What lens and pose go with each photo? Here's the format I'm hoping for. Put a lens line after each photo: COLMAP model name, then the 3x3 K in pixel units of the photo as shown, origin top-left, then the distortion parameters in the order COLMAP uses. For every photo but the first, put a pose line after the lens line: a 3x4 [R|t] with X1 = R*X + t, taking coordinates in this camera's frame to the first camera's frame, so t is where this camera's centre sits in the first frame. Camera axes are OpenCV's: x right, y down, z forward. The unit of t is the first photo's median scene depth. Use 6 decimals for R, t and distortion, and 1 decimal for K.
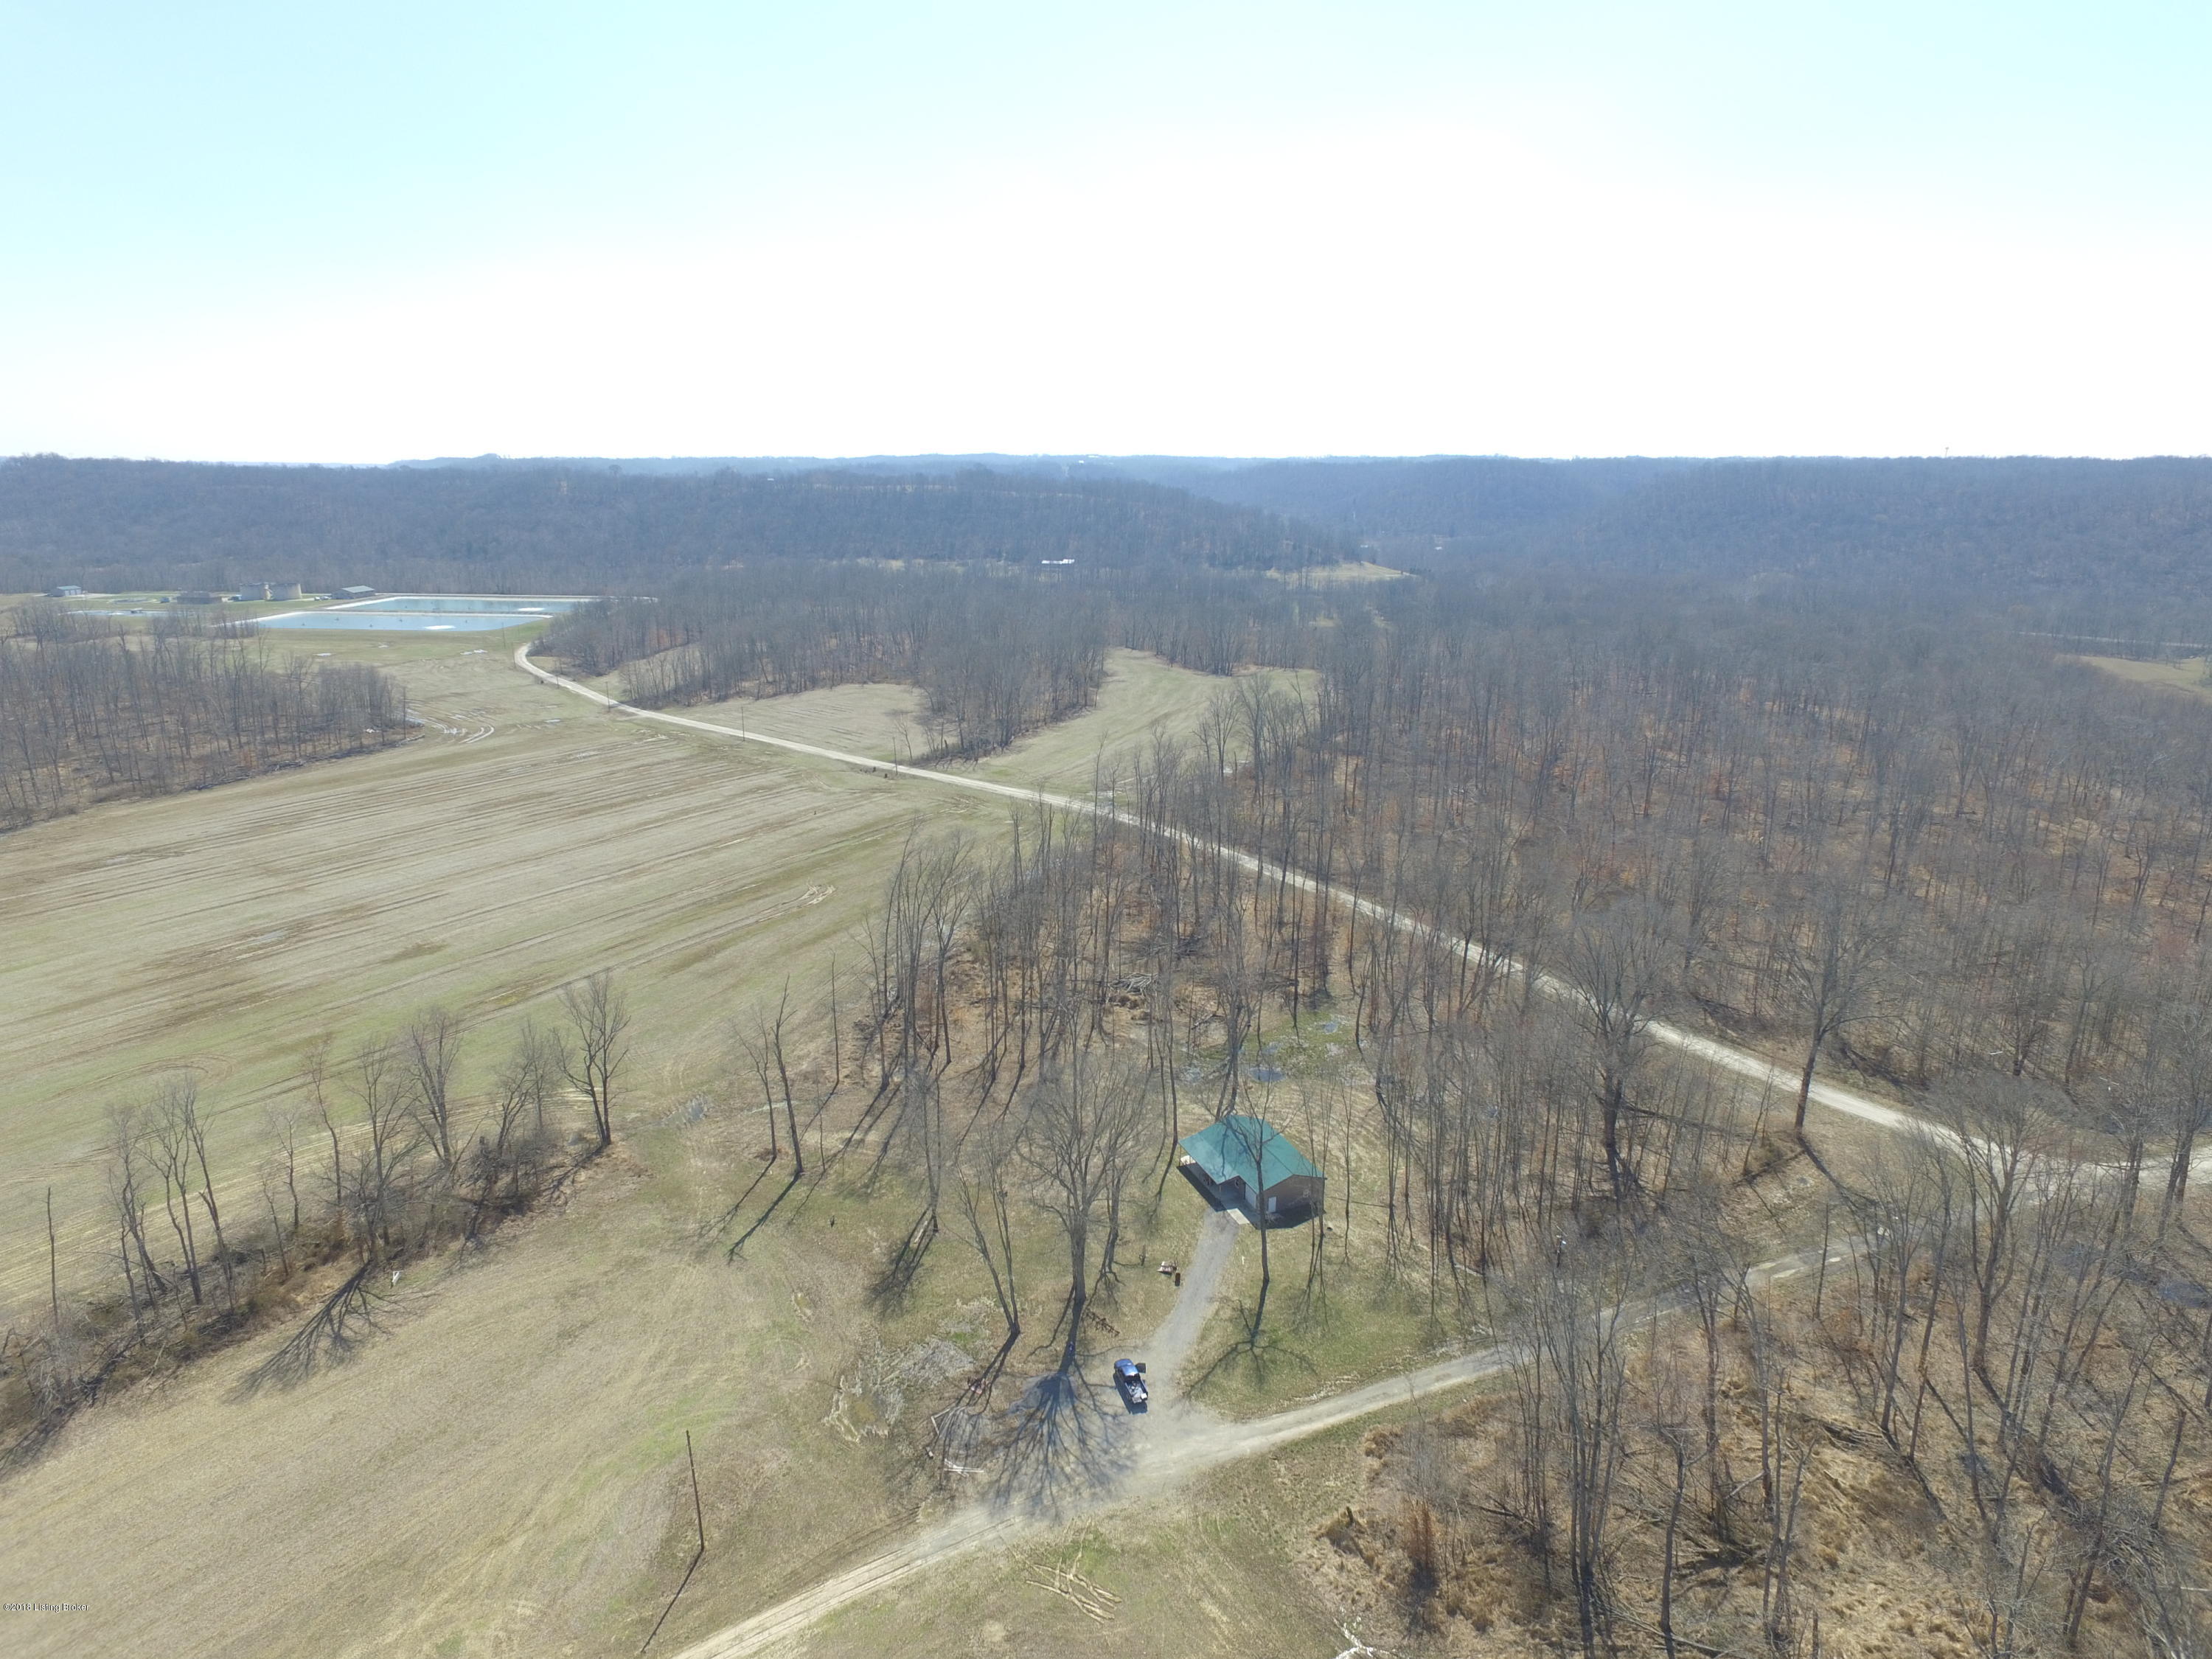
lens RADIAL K [[1288.1, 0, 1117.0], [0, 1288.1, 823.6], [0, 0, 1]] dist [-0.009295, 0.016438]
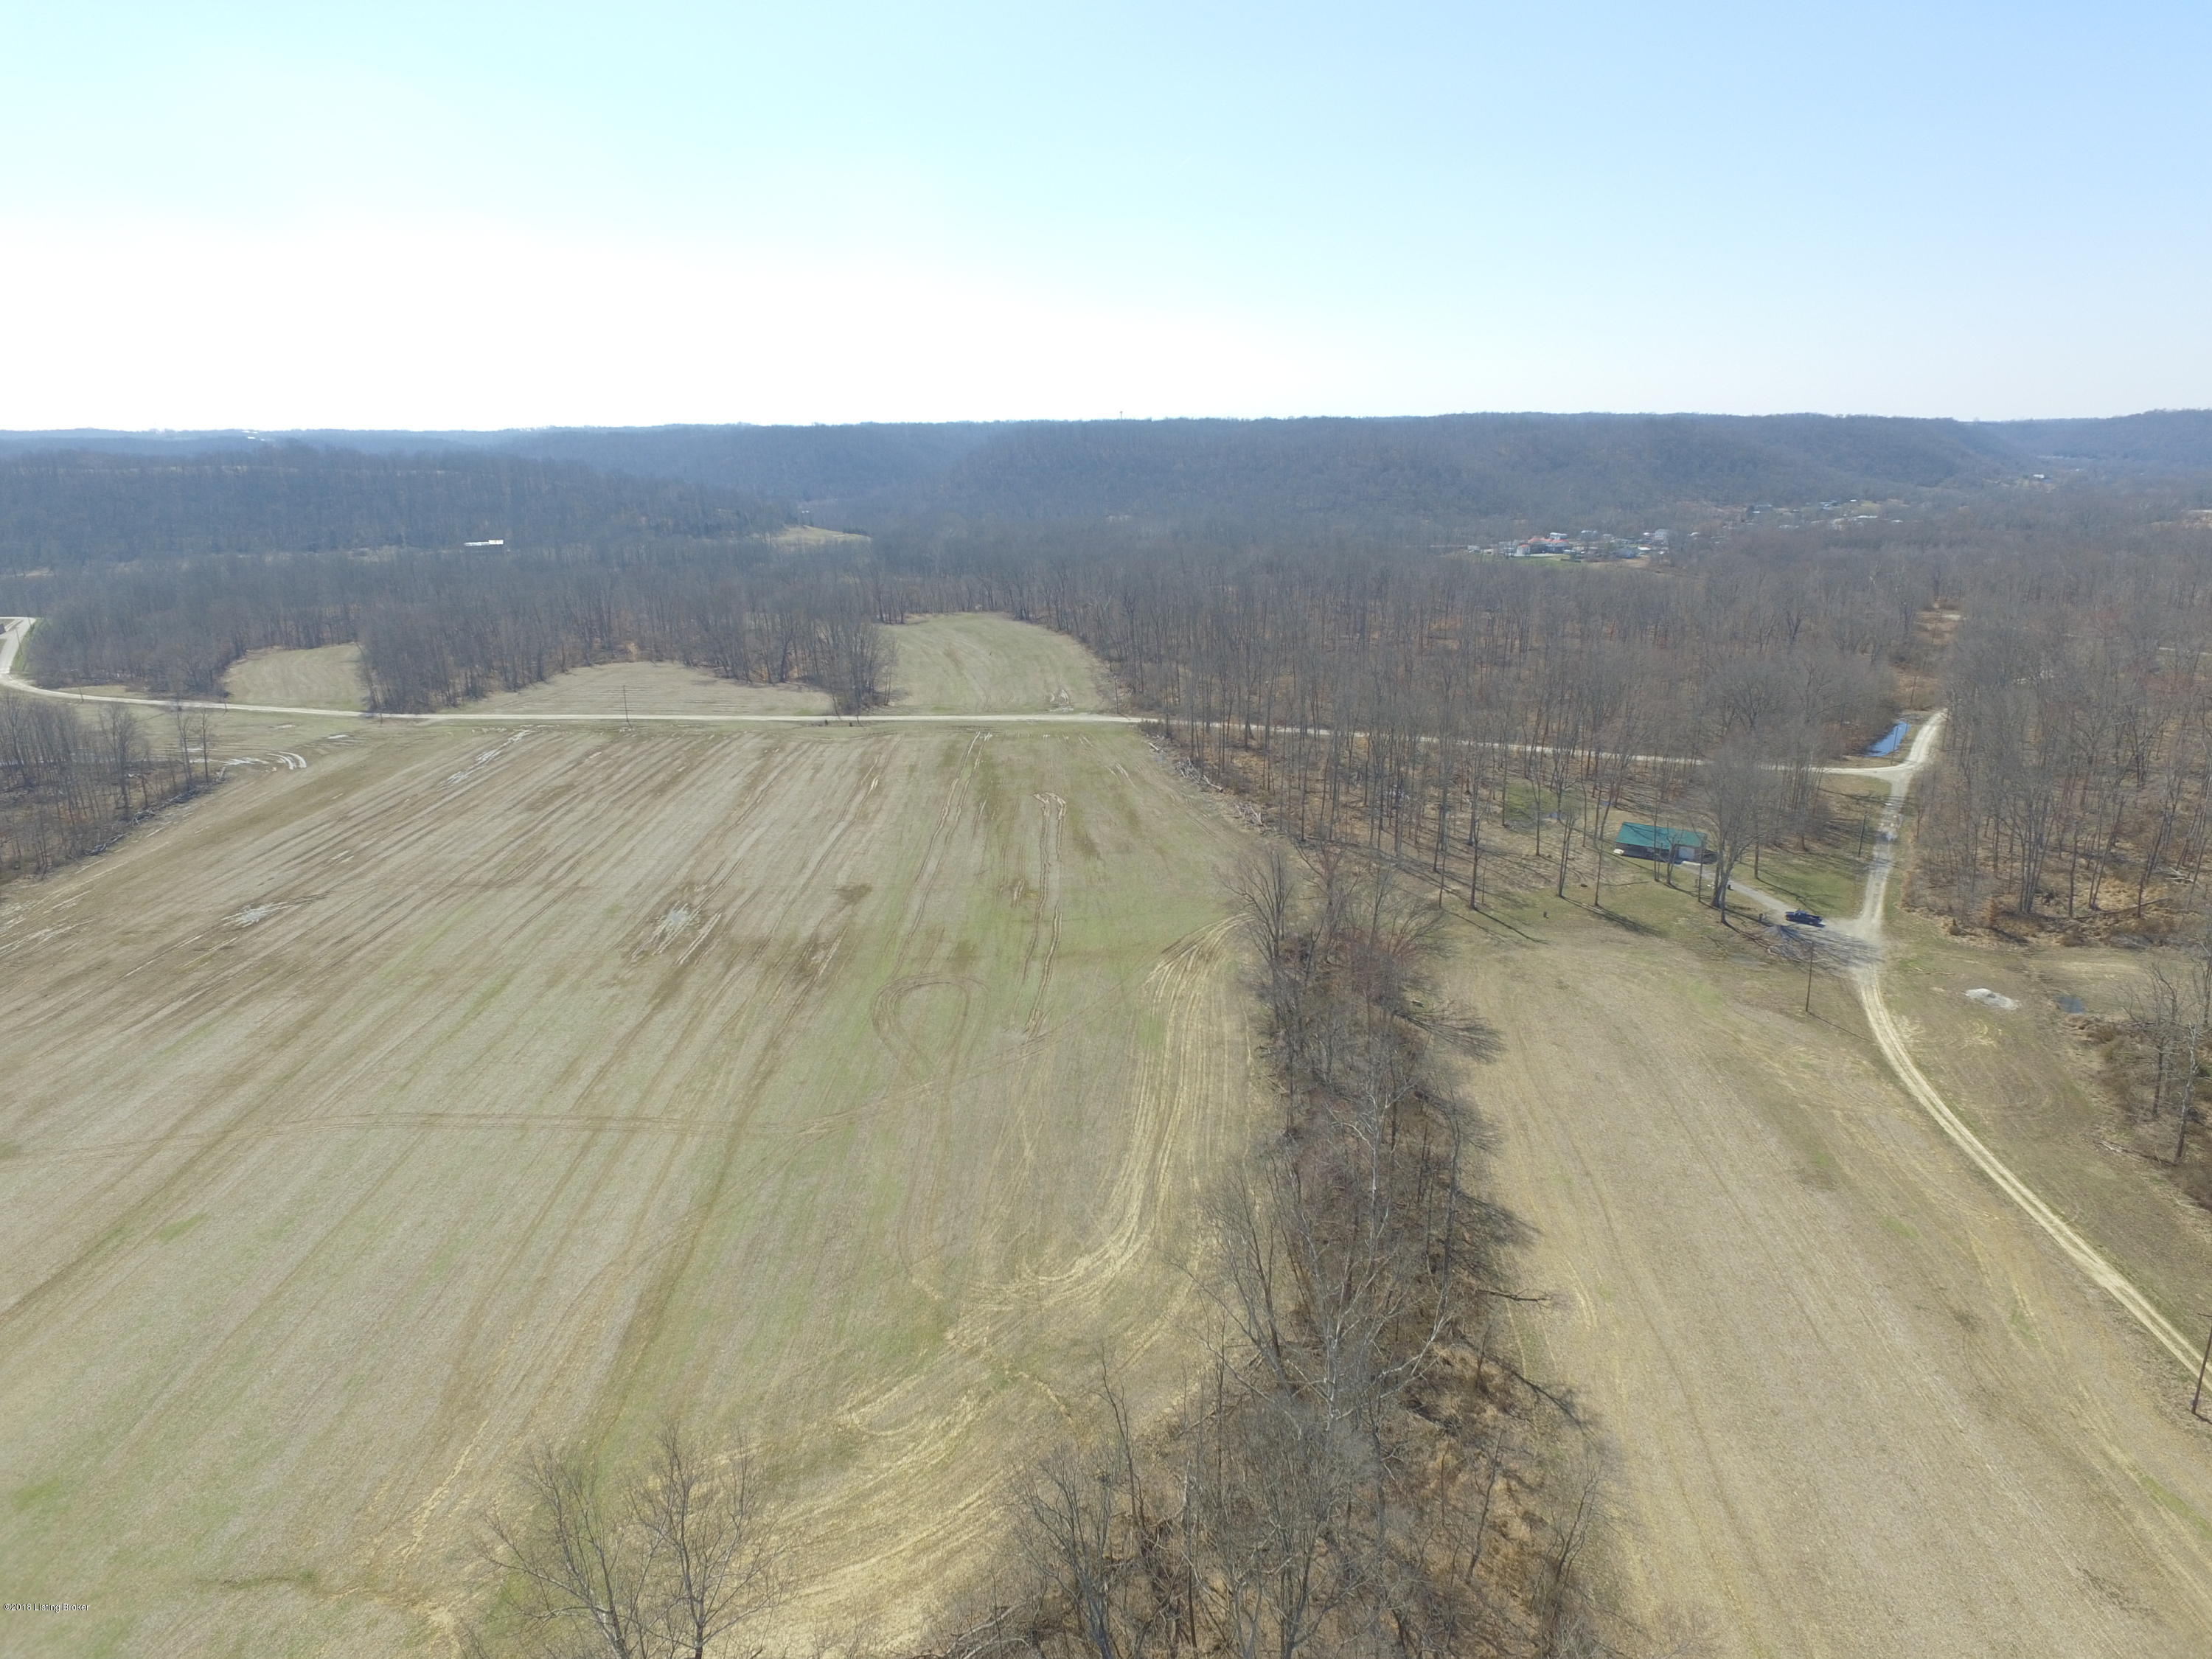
lens RADIAL K [[1288.1, 0, 1098.2], [0, 1288.1, 829.3], [0, 0, 1]] dist [-0.009295, 0.016438]
pose [[0.825432, -0.182308, 0.534252, -1.571762], [0.168388, 0.982846, 0.075222, 0.003231], [-0.538801, 0.027871, 0.841972, -0.002622]]
